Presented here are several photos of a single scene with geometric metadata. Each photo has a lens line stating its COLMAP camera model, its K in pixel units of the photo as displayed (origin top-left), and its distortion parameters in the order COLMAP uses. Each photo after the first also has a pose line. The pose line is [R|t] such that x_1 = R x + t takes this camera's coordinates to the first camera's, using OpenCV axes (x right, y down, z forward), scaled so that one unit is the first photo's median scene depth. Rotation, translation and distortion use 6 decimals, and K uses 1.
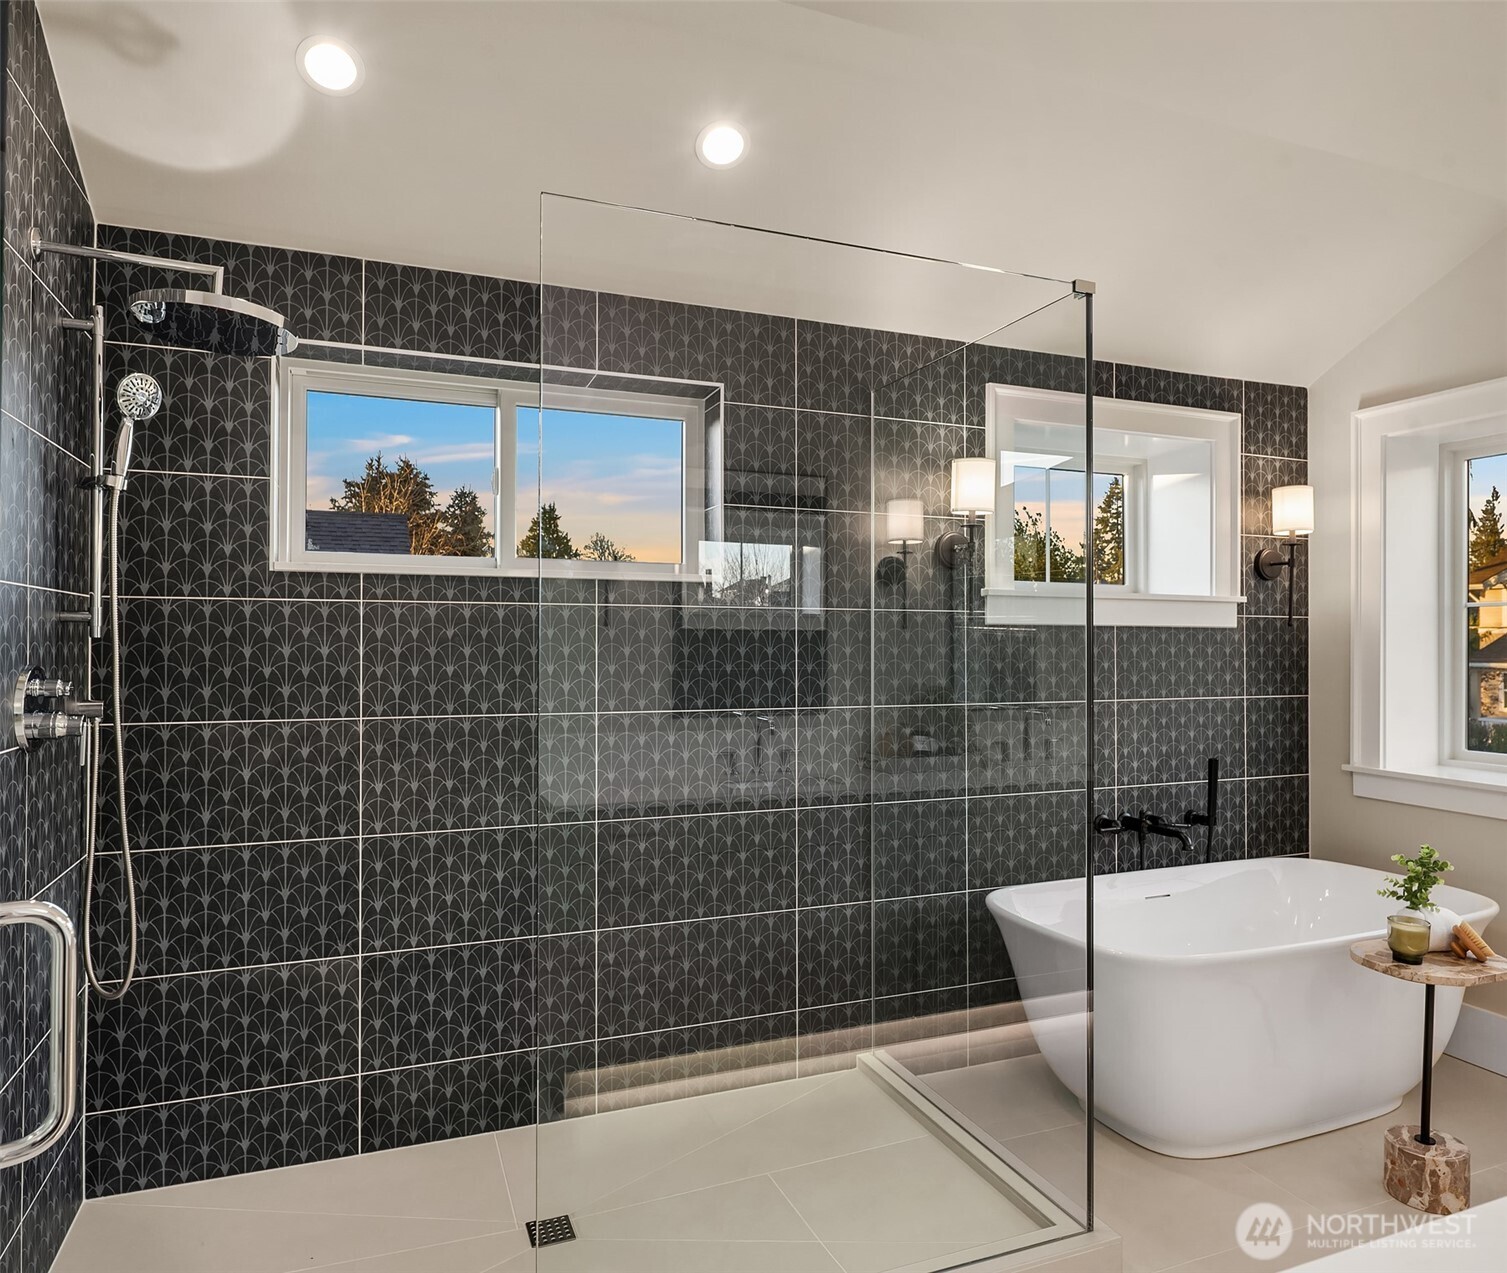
lens RADIAL K [[986.4, 0, 753.5], [0, 986.4, 636.5], [0, 0, 1]] dist [0.003976, -0.017945]
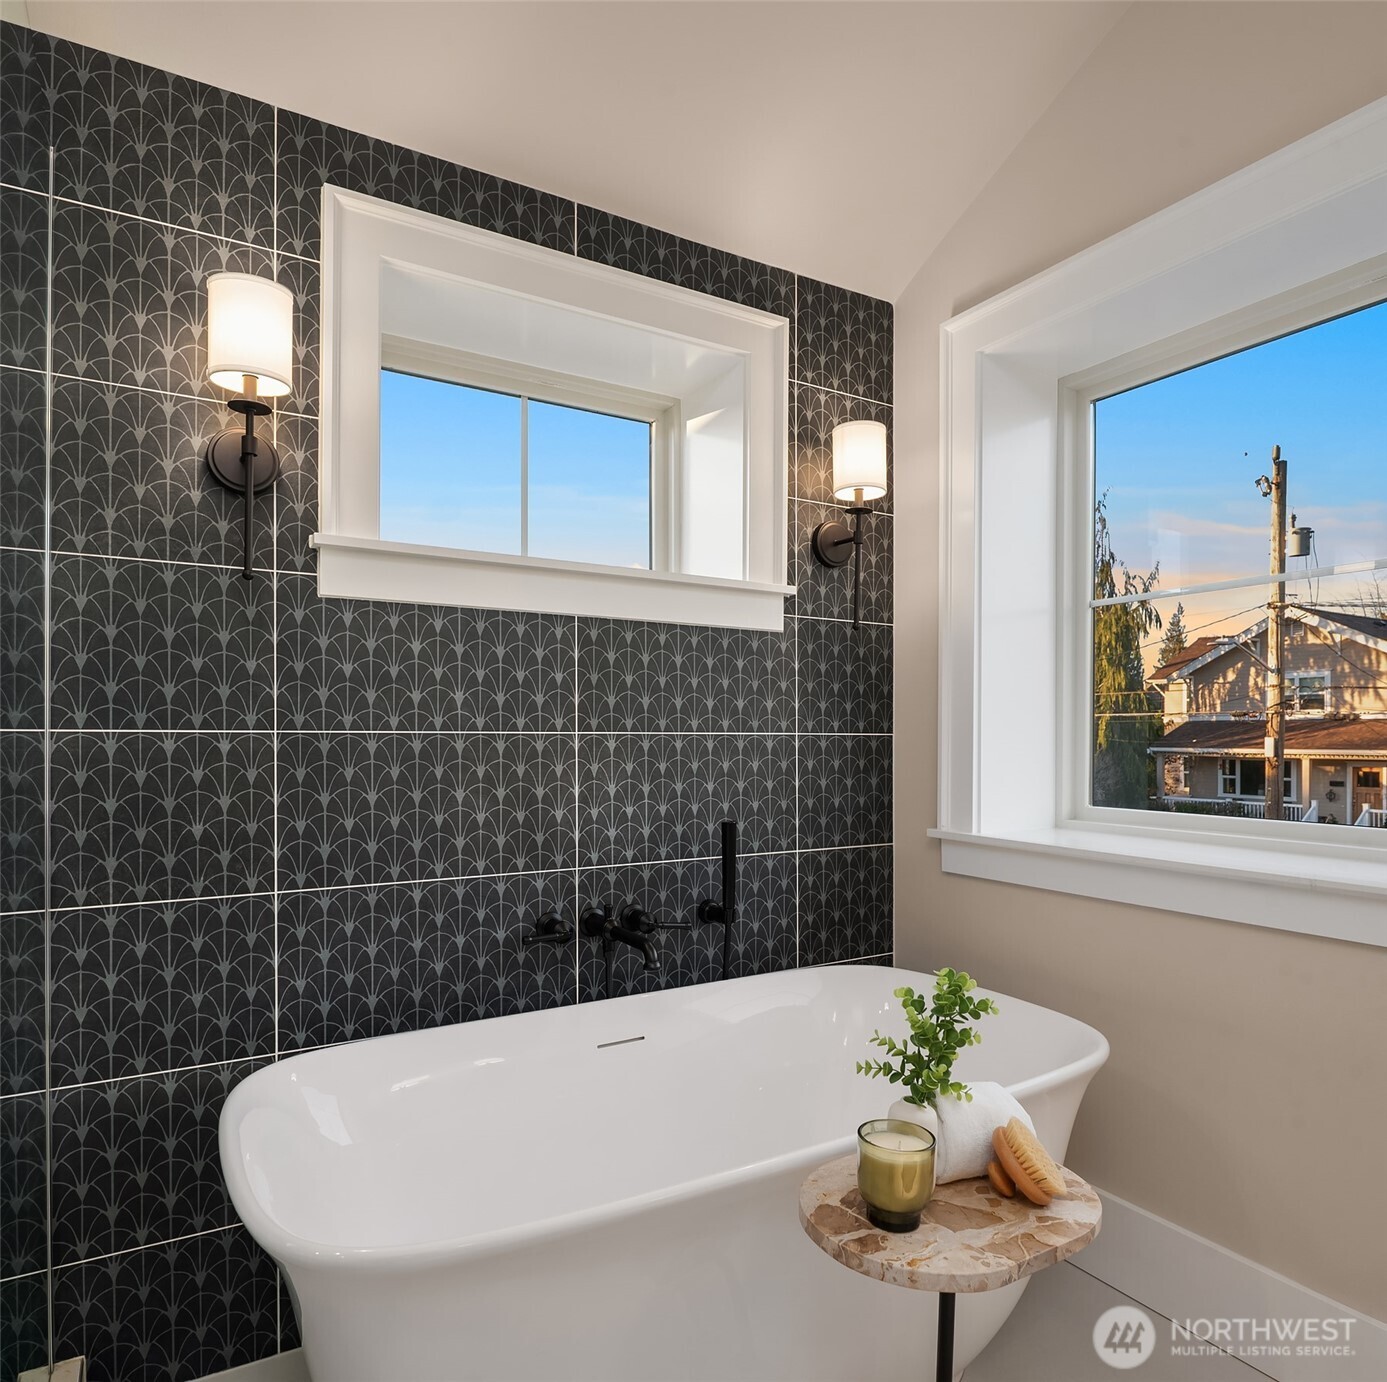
lens RADIAL K [[918.4, 0, 693.4], [0, 918.4, 743.1], [0, 0, 1]] dist [0.002339, -0.017441]
pose [[0.987467, -0.002643, 0.157804, 0.328669], [0.000715, 0.999924, 0.012271, 0.060727], [-0.157825, -0.012004, 0.987394, 0.379579]]
